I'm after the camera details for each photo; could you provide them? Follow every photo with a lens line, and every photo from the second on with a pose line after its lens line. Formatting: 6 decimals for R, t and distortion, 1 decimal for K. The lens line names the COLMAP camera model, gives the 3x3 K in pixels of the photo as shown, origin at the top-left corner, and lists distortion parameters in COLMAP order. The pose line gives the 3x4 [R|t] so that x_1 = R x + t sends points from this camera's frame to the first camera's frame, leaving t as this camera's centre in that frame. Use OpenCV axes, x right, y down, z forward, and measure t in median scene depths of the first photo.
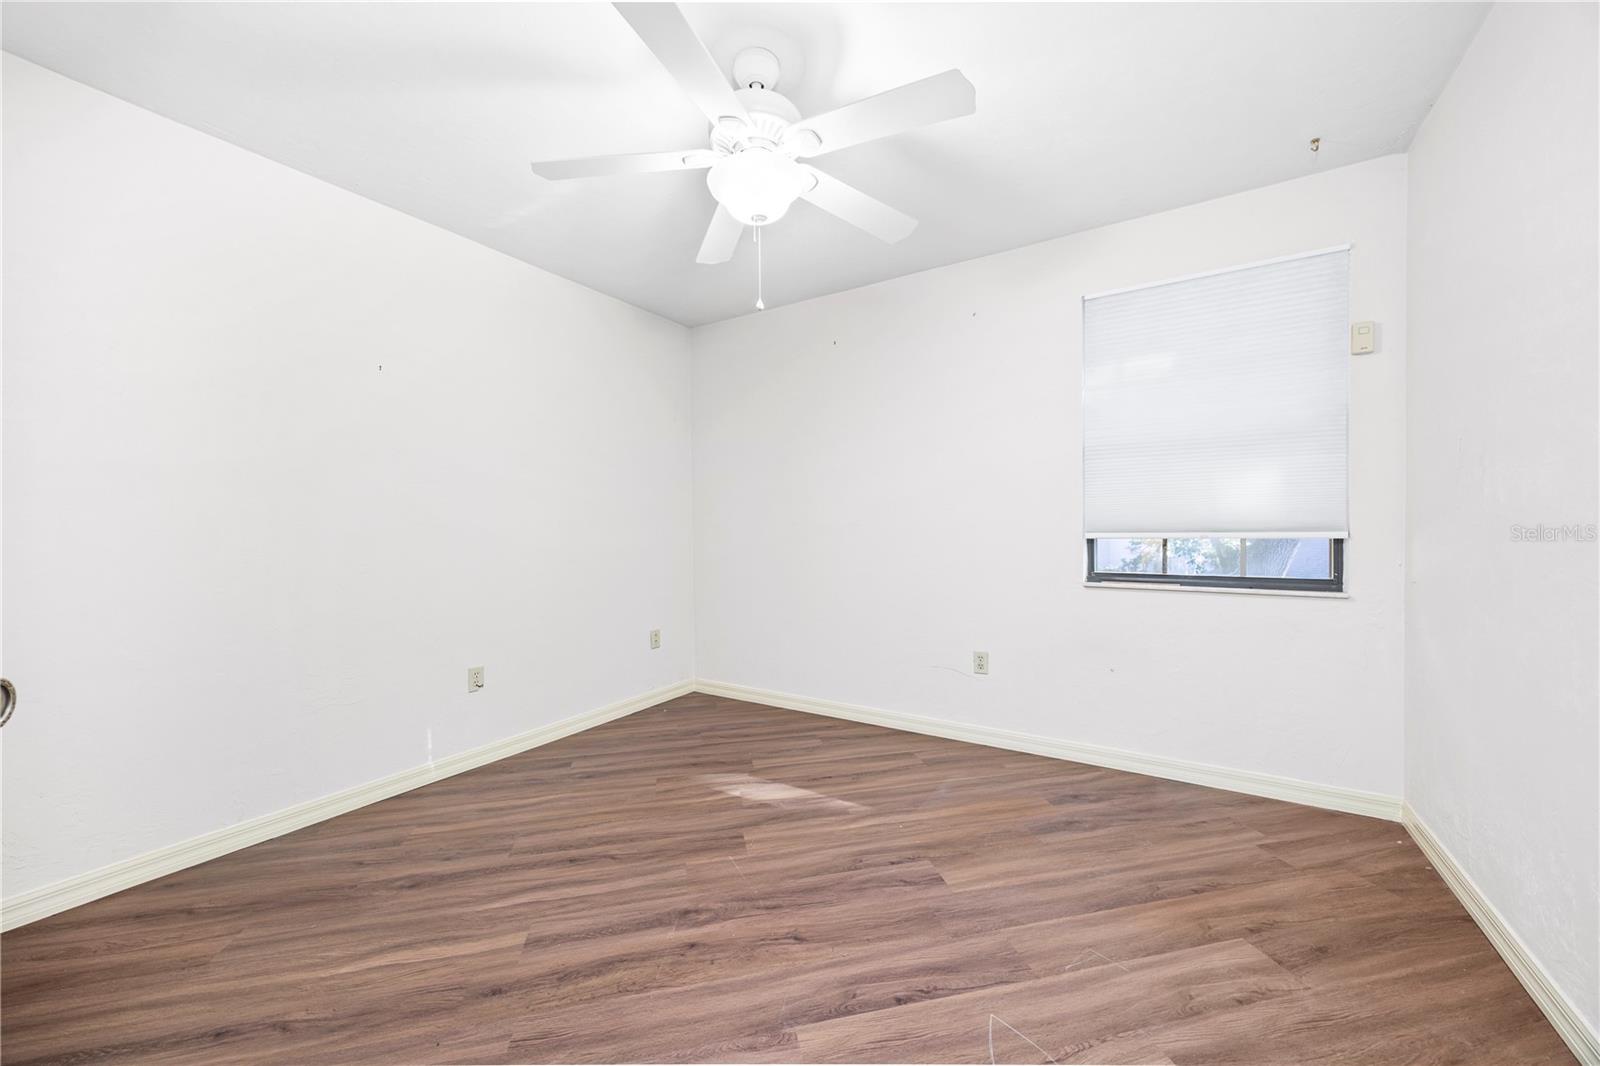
lens RADIAL K [[604.8, 0, 800.6], [0, 604.8, 528.0], [0, 0, 1]] dist [0.008203, -0.000419]
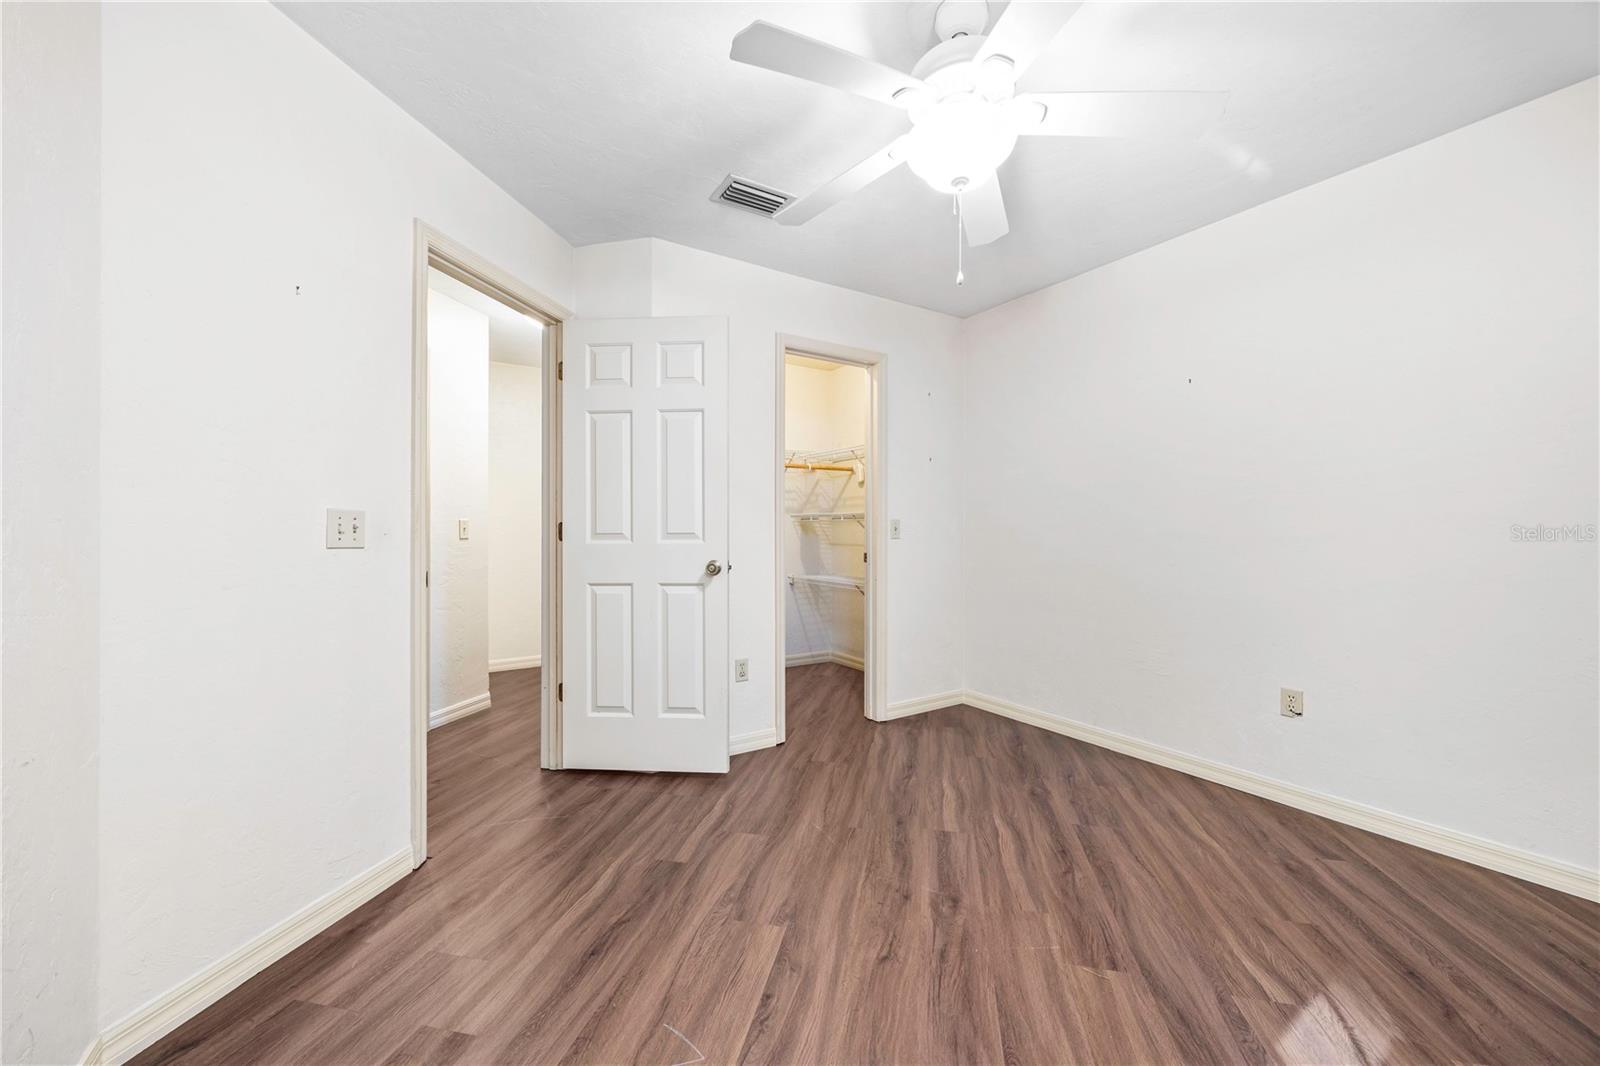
lens RADIAL K [[604.8, 0, 801.8], [0, 604.8, 527.6], [0, 0, 1]] dist [0.008203, -0.000419]
pose [[-0.424225, 0.006799, -0.905531, 0.738206], [0.007462, 0.999964, 0.004012, -0.005959], [0.905526, -0.005055, -0.424261, 1.044035]]
